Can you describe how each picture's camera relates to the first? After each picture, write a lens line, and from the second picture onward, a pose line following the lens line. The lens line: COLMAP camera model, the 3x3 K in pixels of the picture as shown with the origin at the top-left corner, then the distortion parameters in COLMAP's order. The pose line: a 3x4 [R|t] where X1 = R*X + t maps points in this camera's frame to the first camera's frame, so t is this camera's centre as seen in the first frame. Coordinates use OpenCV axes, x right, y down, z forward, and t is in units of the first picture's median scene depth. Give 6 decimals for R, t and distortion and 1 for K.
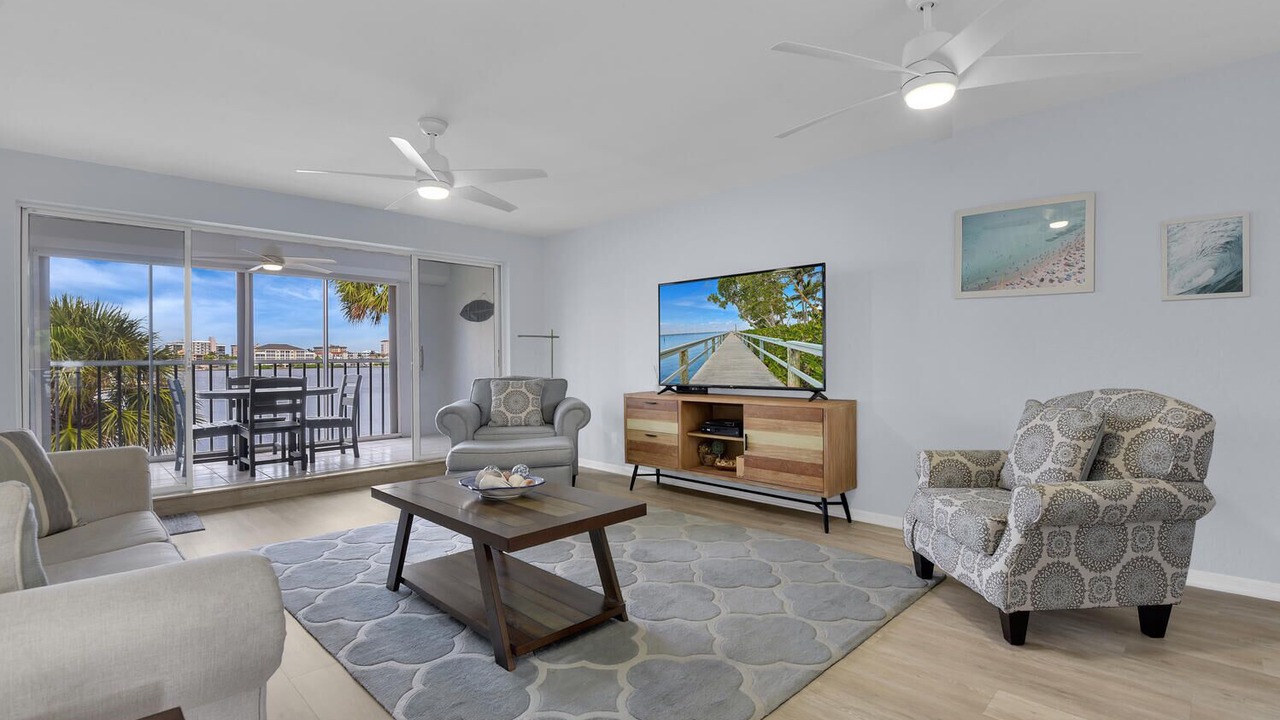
lens RADIAL K [[581.6, 0, 640.0], [0, 581.6, 360.0], [0, 0, 1]] dist [0.001819, -0.021664]
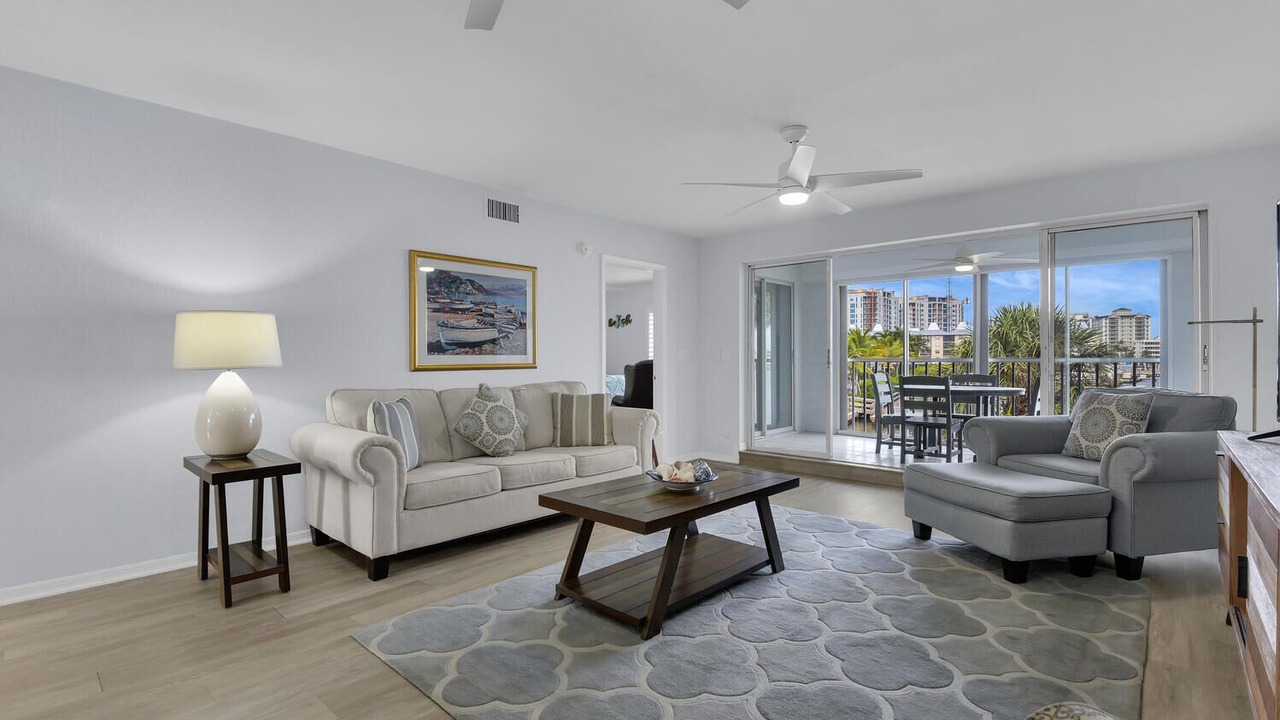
lens RADIAL K [[597.4, 0, 639.5], [0, 597.4, 363.3], [0, 0, 1]] dist [-0.027275, 0.000310]
pose [[0.036679, 0.017129, -0.999180, 0.564049], [-0.000601, 0.999853, 0.017118, -0.012753], [0.999327, -0.000027, 0.036684, 0.573653]]
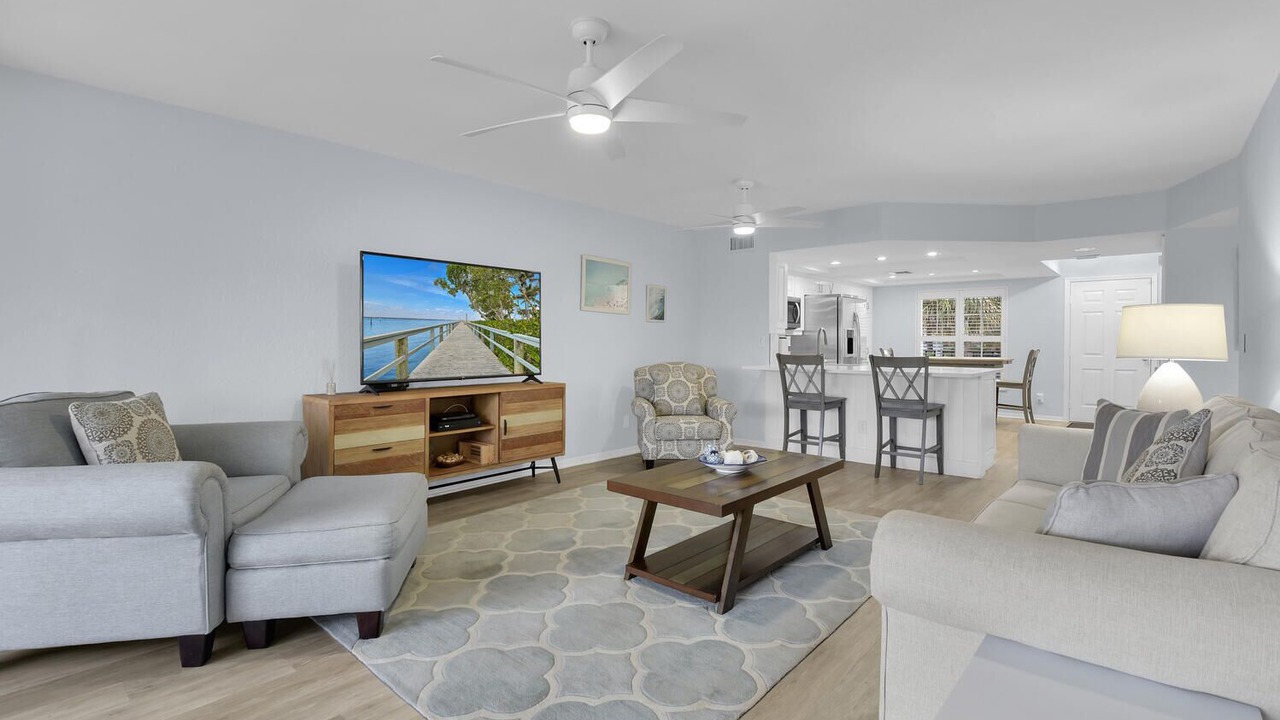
lens RADIAL K [[583.9, 0, 645.3], [0, 583.9, 352.9], [0, 0, 1]] dist [-0.001509, -0.000427]
pose [[-0.068885, -0.008580, 0.997588, -0.903357], [-0.007818, 0.999937, 0.008060, -0.006060], [-0.997594, -0.007244, -0.068948, 0.818678]]
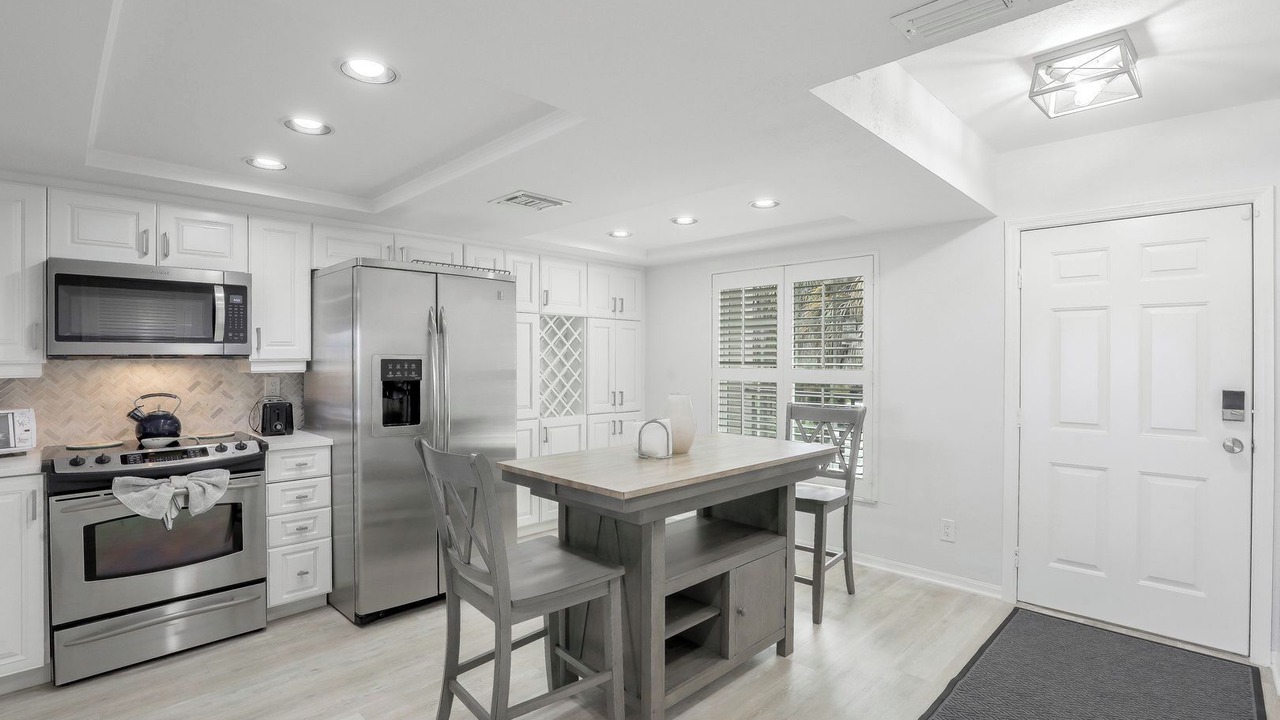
lens RADIAL K [[597.4, 0, 639.5], [0, 597.4, 363.3], [0, 0, 1]] dist [-0.027275, 0.000310]
pose [[-0.006919, 0.007092, 0.999951, 0.314071], [-0.006978, 0.999950, -0.007141, -0.066089], [-0.999952, -0.007027, -0.006870, -0.352757]]
